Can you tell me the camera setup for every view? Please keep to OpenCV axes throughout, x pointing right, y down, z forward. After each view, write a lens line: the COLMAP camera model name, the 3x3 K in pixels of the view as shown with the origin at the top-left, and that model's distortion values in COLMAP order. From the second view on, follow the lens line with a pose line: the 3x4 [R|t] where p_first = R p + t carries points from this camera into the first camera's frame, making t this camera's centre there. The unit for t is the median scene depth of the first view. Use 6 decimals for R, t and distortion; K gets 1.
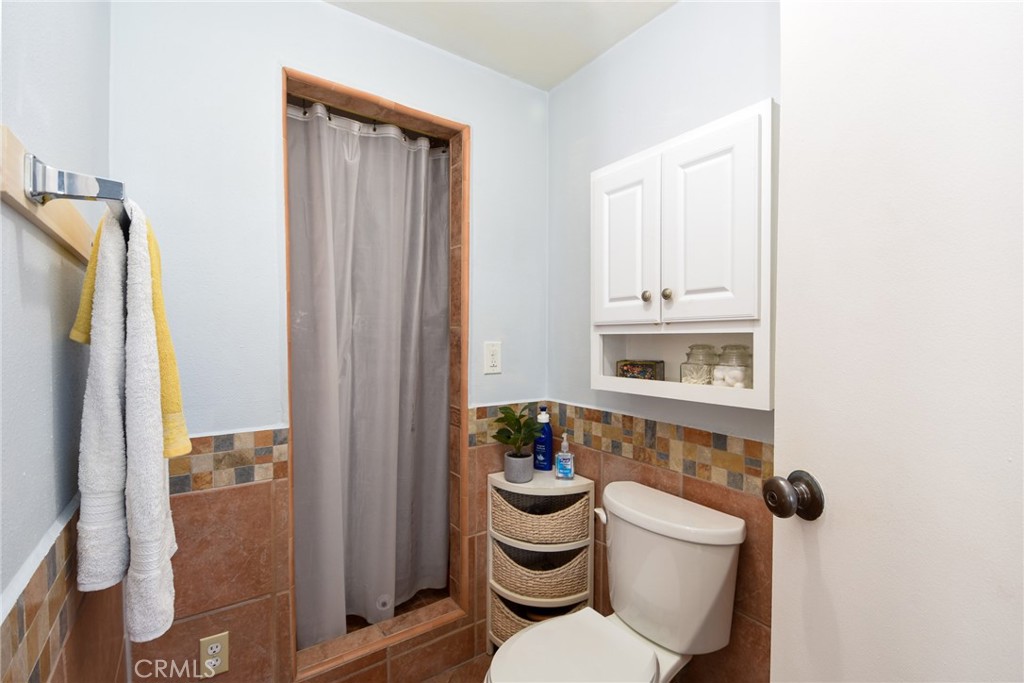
lens RADIAL K [[456.7, 0, 513.4], [0, 456.7, 340.7], [0, 0, 1]] dist [-0.005140, -0.004795]
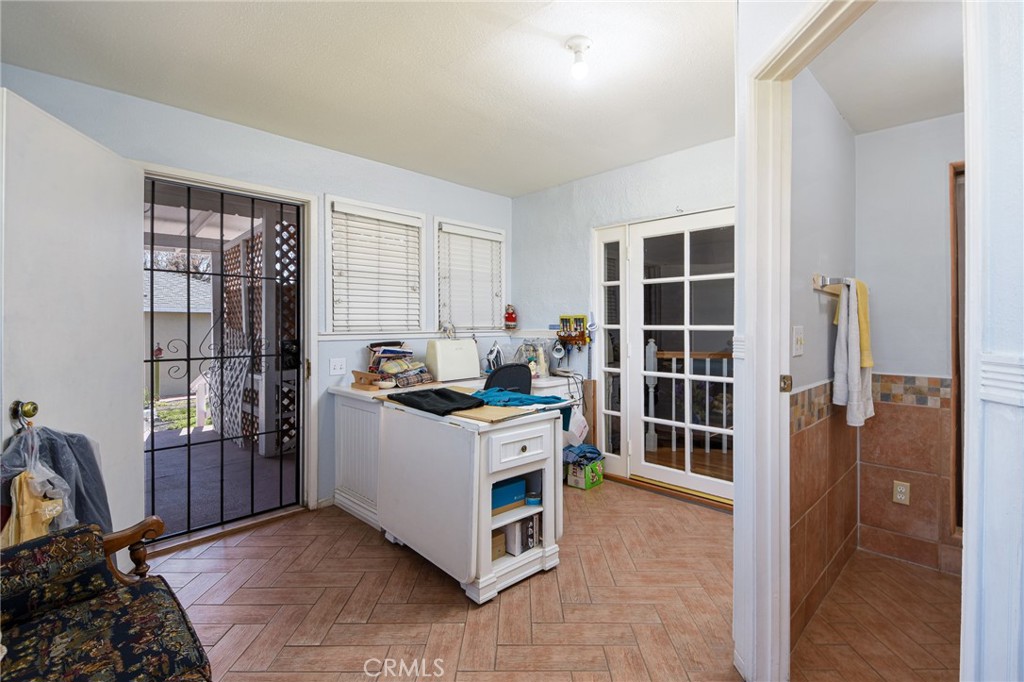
lens RADIAL K [[456.7, 0, 524.8], [0, 456.7, 321.2], [0, 0, 1]] dist [-0.005140, -0.004795]
pose [[0.149621, 0.003251, -0.988738, 0.957325], [-0.019147, 0.999817, 0.000390, 0.011043], [0.988558, 0.018873, 0.149656, -0.834643]]
